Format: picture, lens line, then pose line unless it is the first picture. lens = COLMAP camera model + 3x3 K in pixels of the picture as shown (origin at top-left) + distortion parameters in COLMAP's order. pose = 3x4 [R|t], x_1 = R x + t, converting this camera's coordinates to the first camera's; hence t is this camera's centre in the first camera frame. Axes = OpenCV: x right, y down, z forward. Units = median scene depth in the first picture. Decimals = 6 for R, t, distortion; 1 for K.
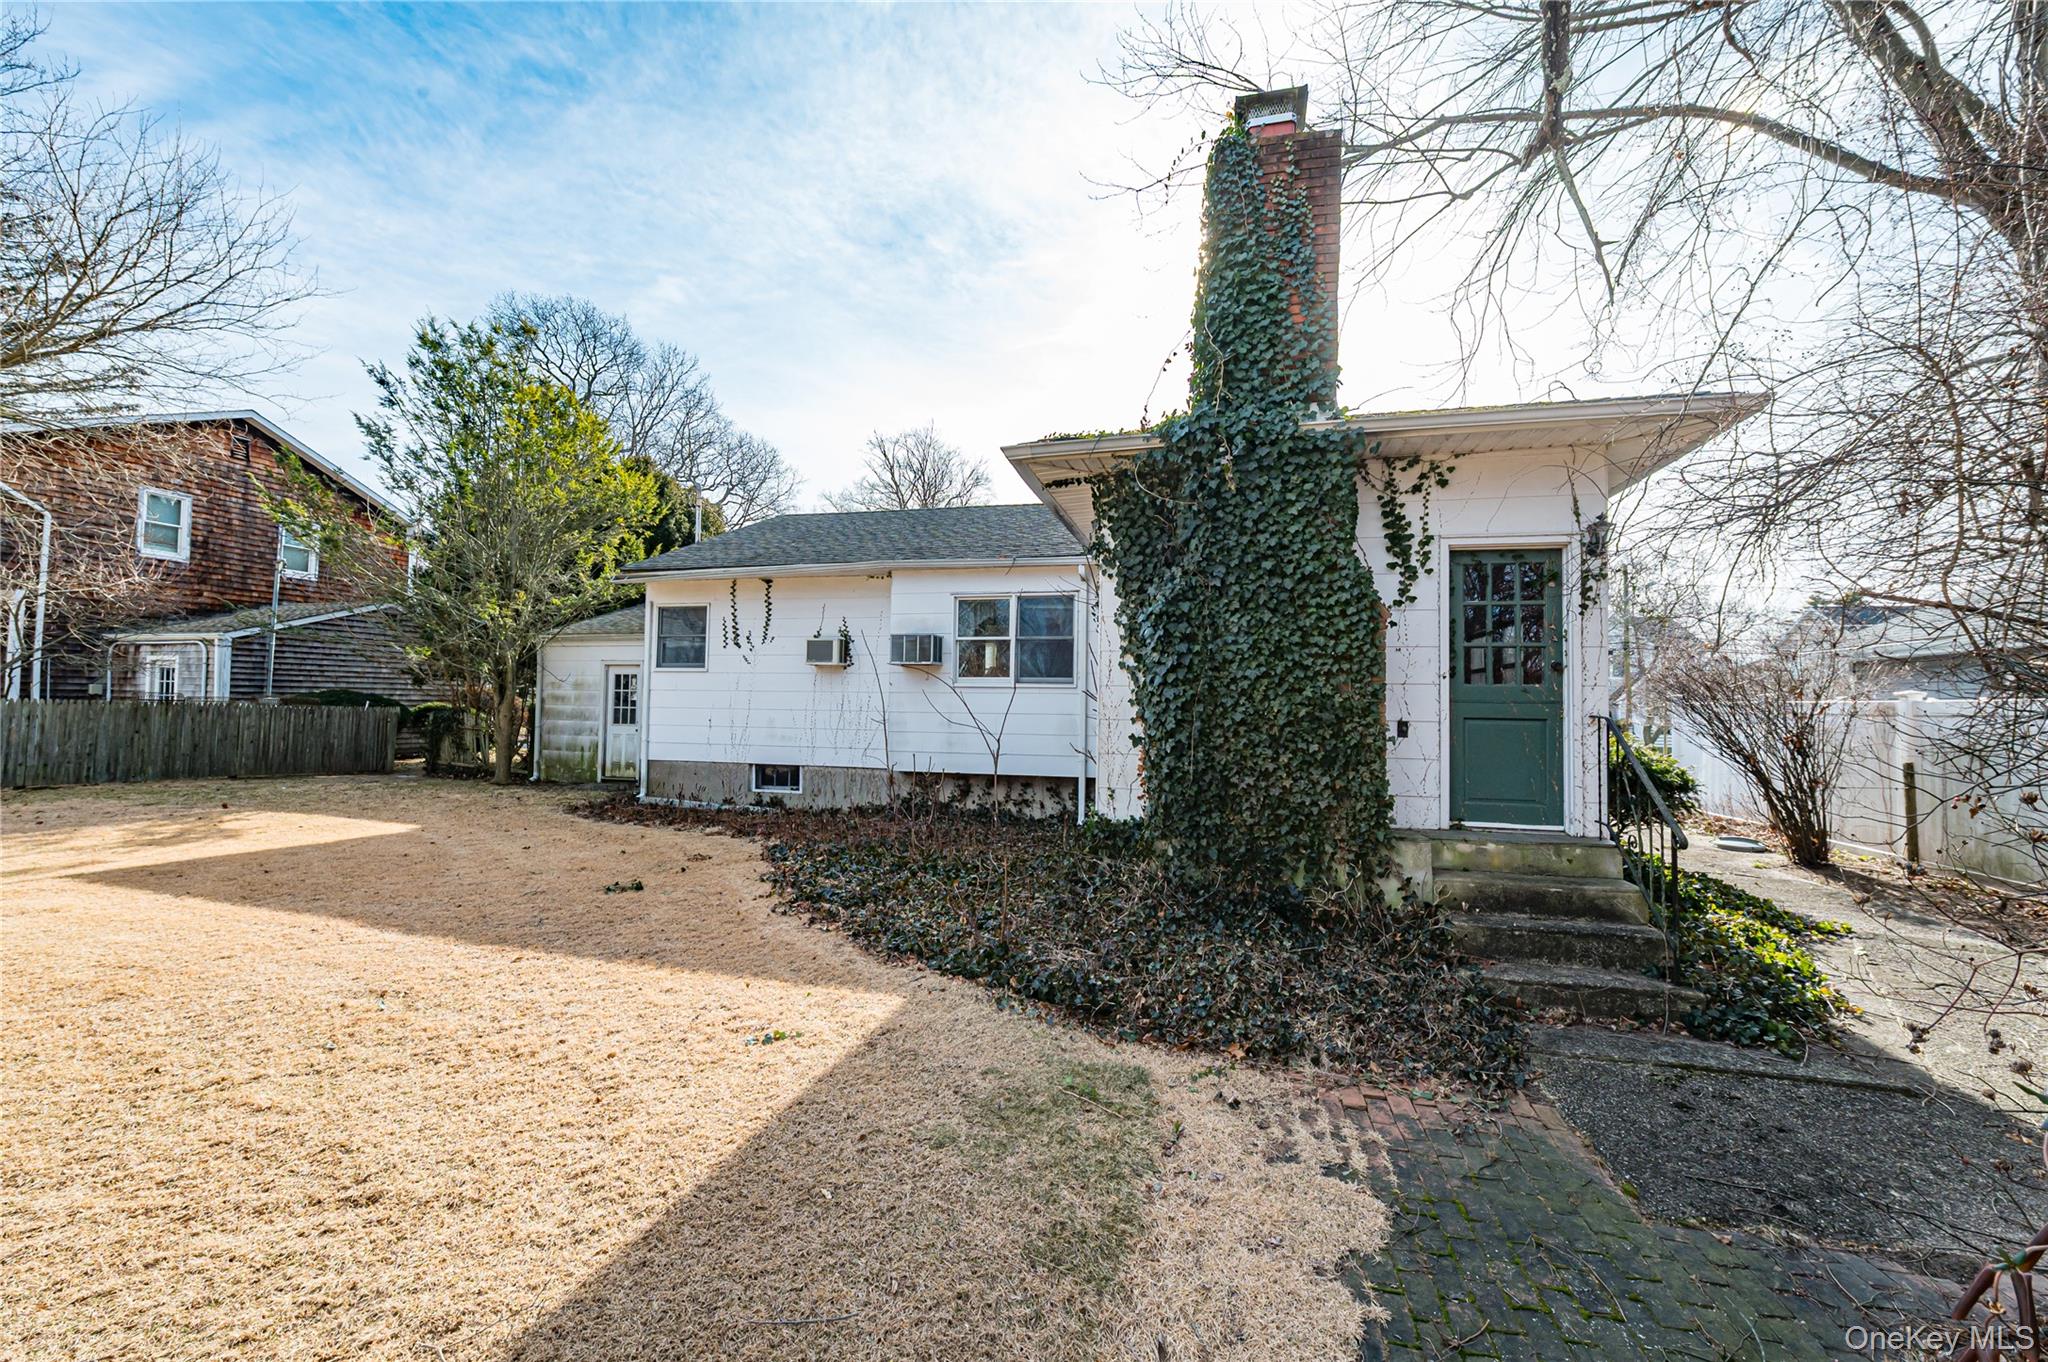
lens RADIAL K [[799.7, 0, 1022.9], [0, 799.7, 680.3], [0, 0, 1]] dist [-0.007664, -0.000135]
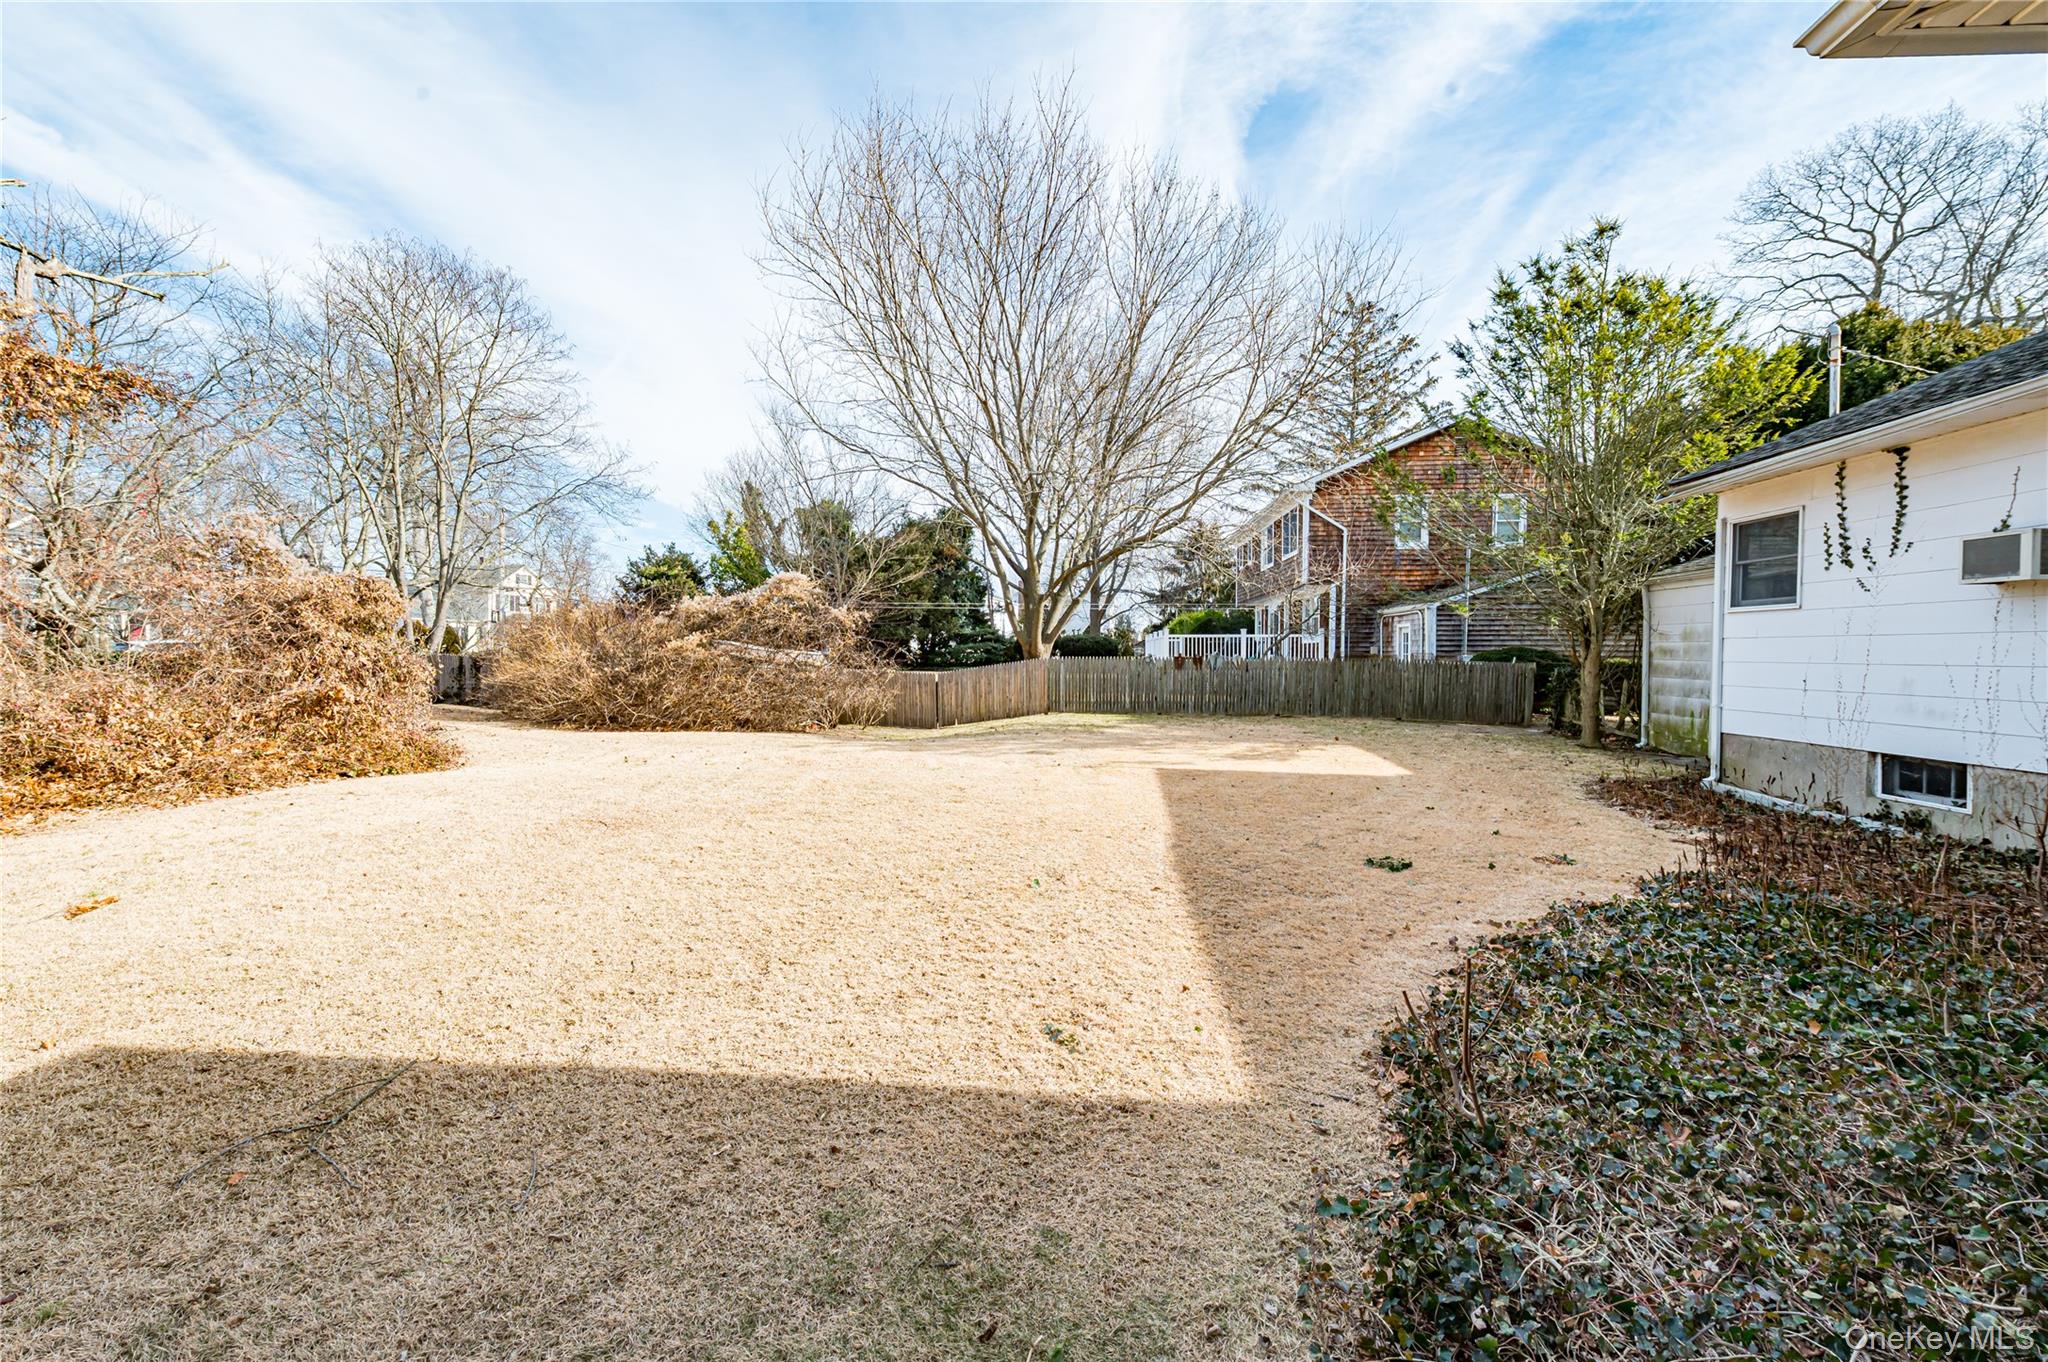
lens RADIAL K [[799.7, 0, 1022.2], [0, 799.7, 674.9], [0, 0, 1]] dist [-0.007664, -0.000135]
pose [[0.174923, 0.014235, -0.984479, 0.150849], [0.030112, 0.999350, 0.019800, 0.012276], [0.984122, -0.033108, 0.174381, 0.240619]]
